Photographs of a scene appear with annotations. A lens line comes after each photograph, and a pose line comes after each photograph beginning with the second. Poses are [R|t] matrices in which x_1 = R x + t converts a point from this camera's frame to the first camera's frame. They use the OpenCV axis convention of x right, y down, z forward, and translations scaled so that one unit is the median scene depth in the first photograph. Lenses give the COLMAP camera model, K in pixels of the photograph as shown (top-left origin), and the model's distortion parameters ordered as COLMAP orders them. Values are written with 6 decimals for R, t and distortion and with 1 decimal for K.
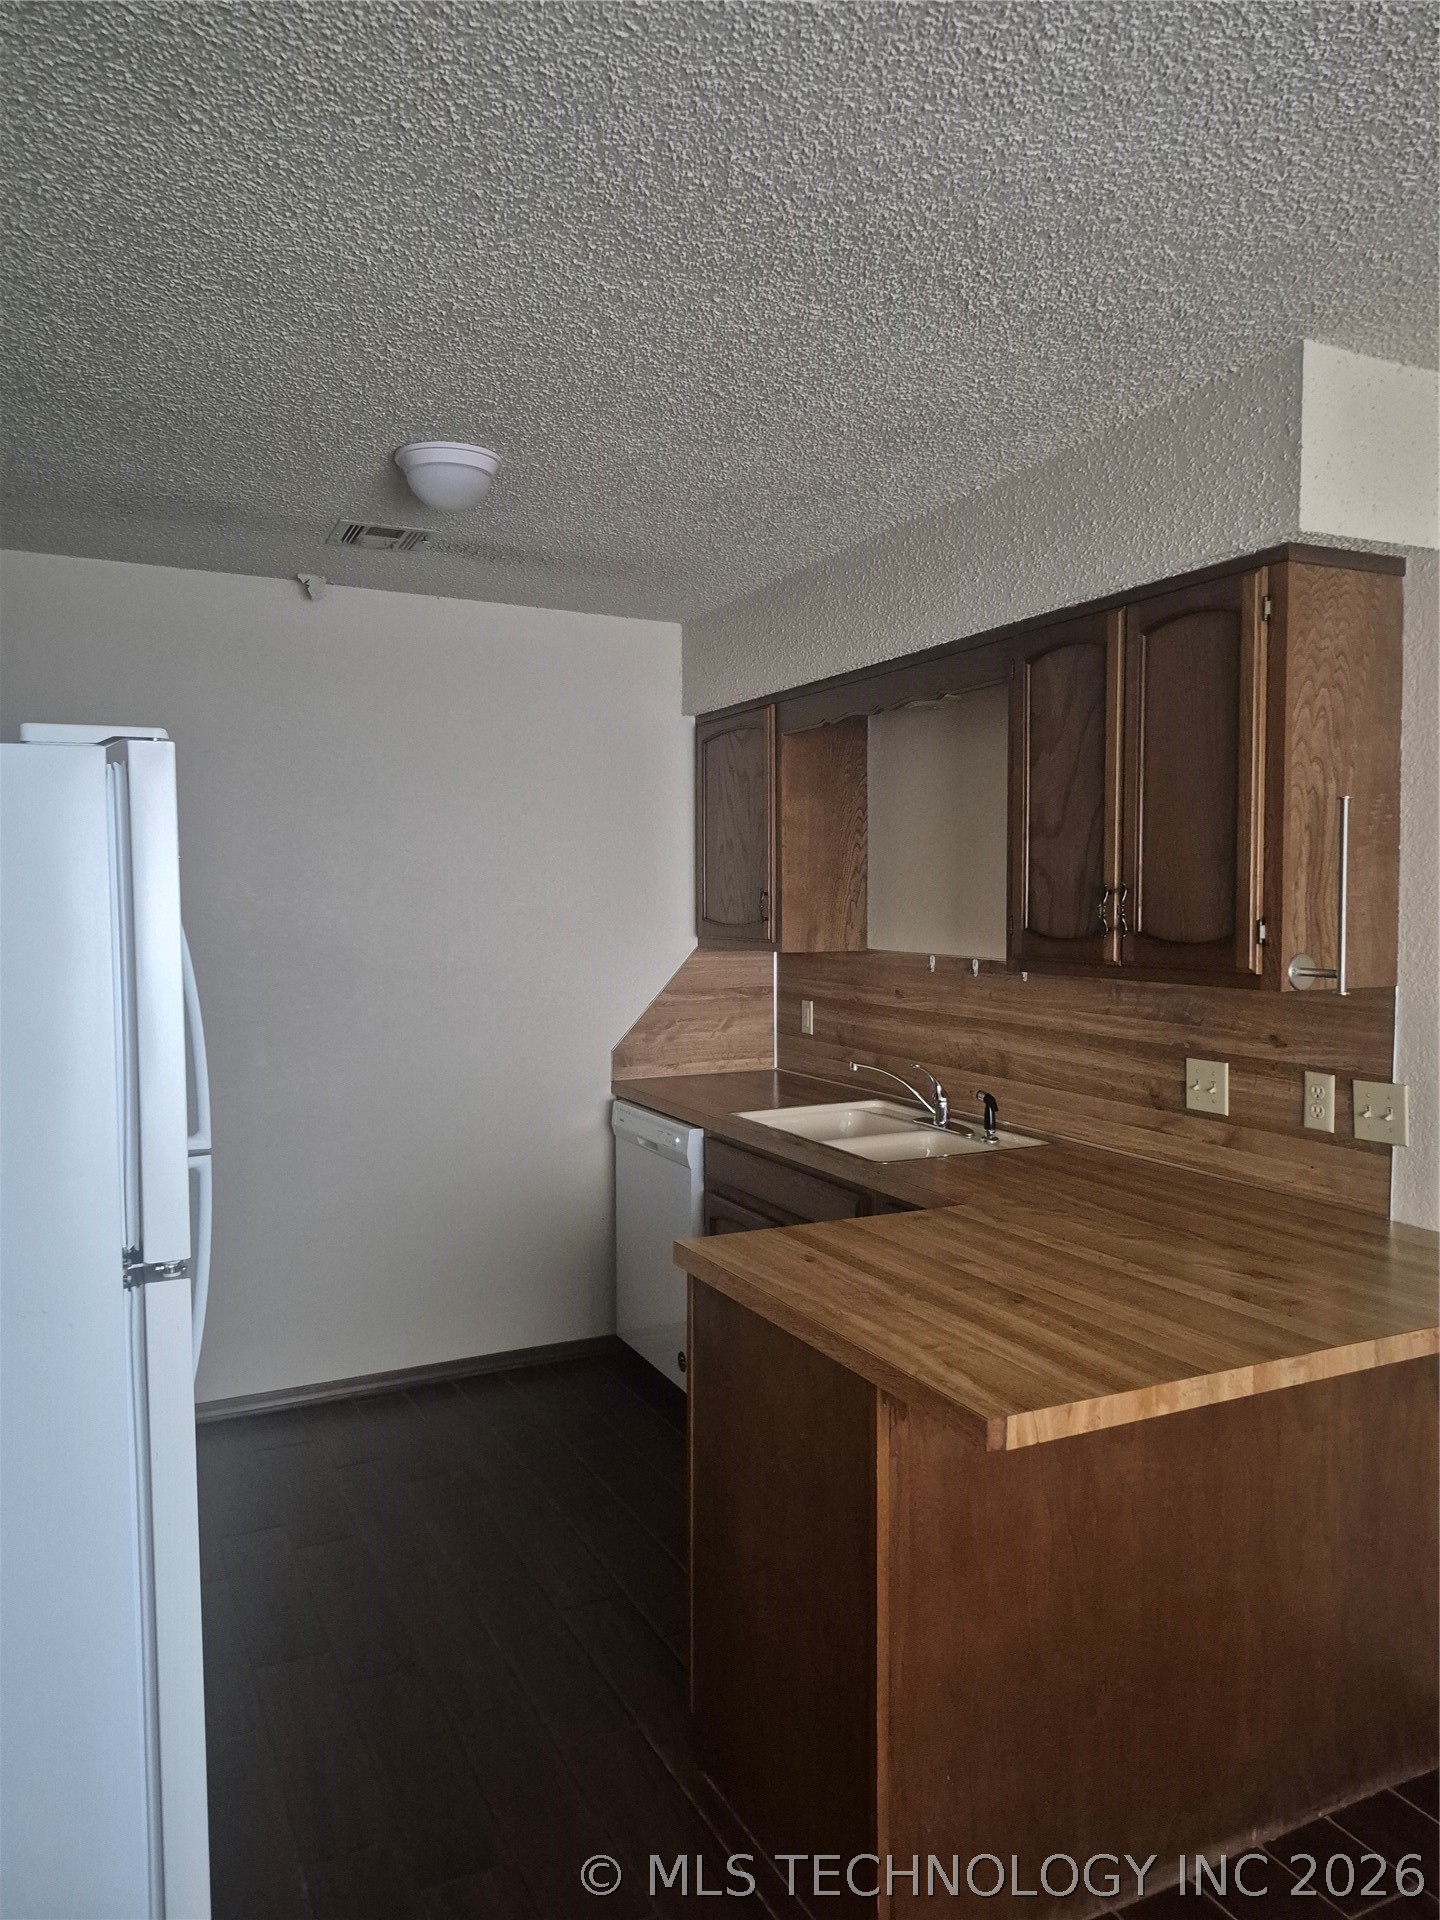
lens RADIAL K [[1322.0, 0, 725.9], [0, 1322.0, 950.4], [0, 0, 1]] dist [0.036869, -0.004128]
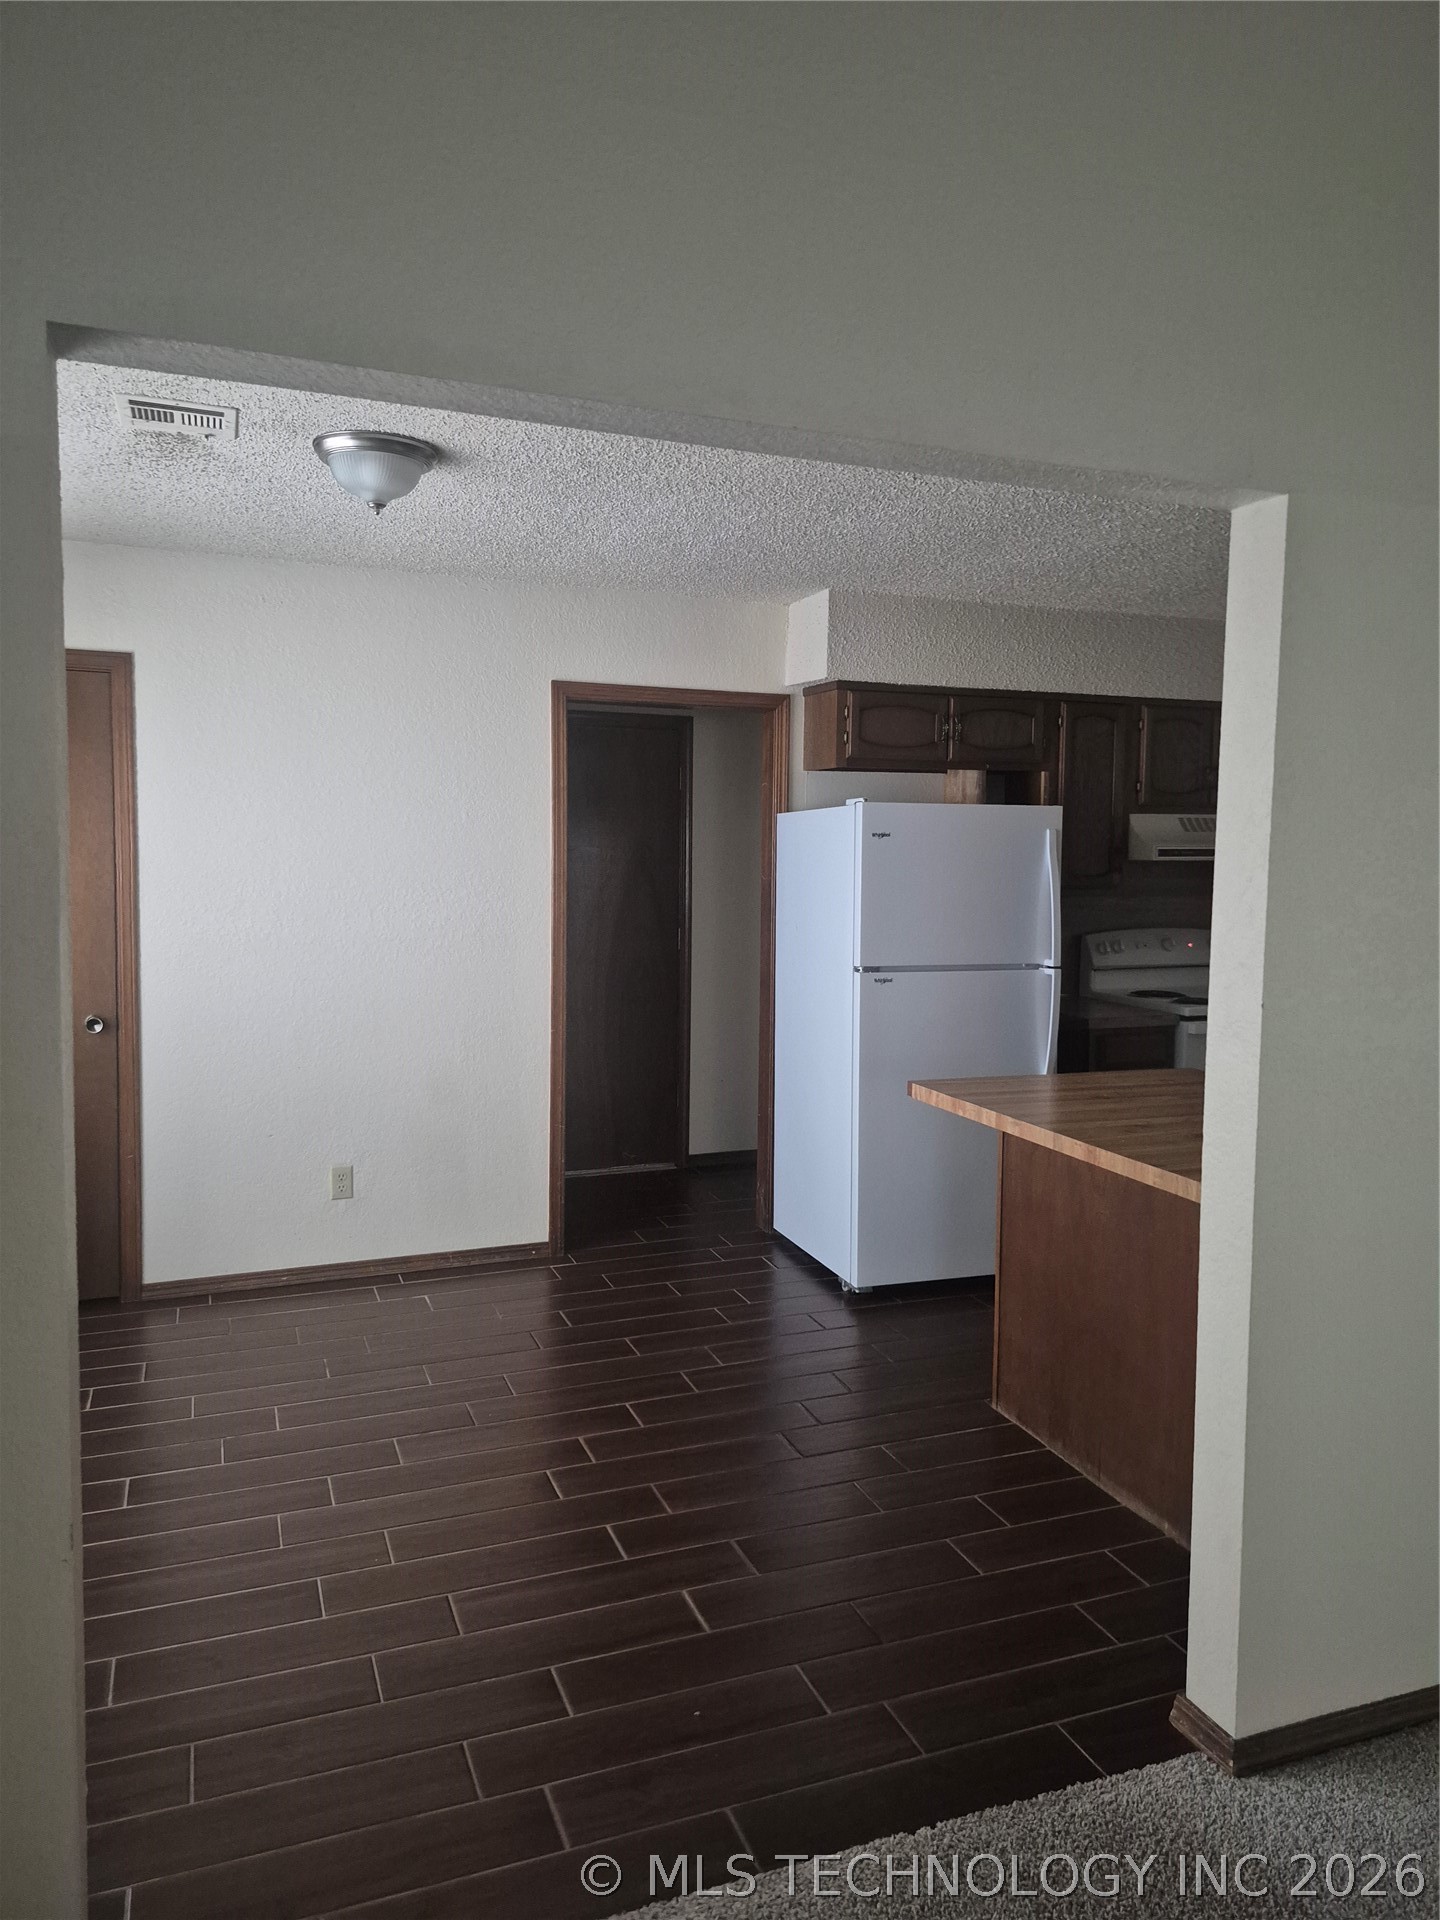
lens RADIAL K [[1317.3, 0, 720.0], [0, 1317.3, 960.0], [0, 0, 1]] dist [0.039647, 0.001908]
pose [[-0.097206, 0.085026, -0.991626, 1.782359], [-0.050726, 0.994626, 0.090256, -0.031720], [0.993971, 0.059074, -0.092371, 0.632785]]
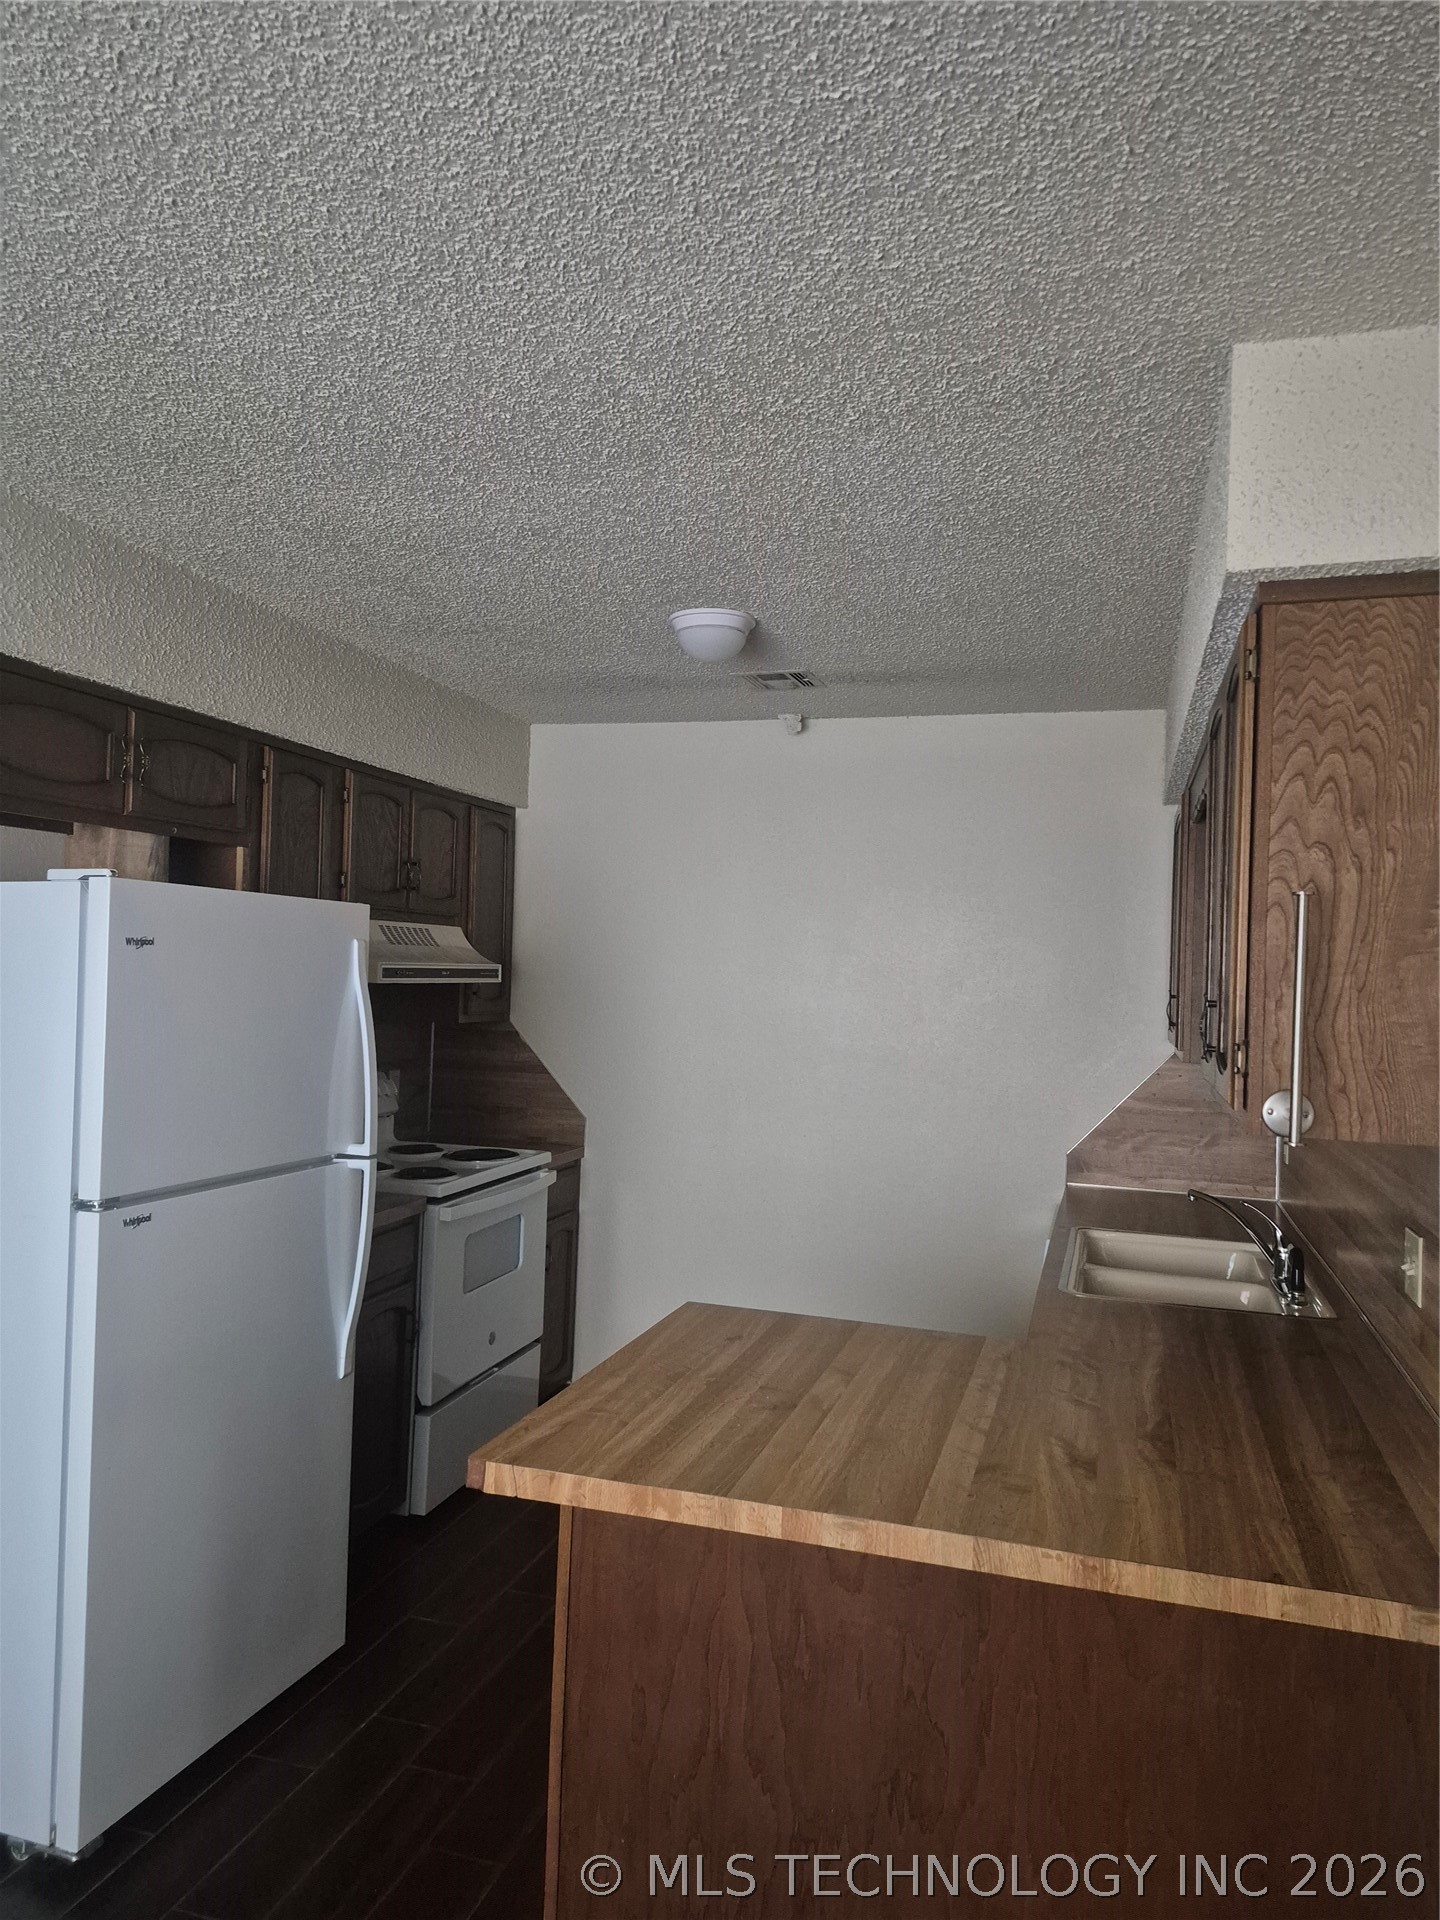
lens RADIAL K [[1317.3, 0, 720.0], [0, 1317.3, 960.0], [0, 0, 1]] dist [0.039647, 0.001908]
pose [[0.731148, 0.019150, -0.681950, 0.801231], [-0.062560, 0.997276, -0.039069, -0.025534], [0.679345, 0.071227, 0.730354, 0.215093]]
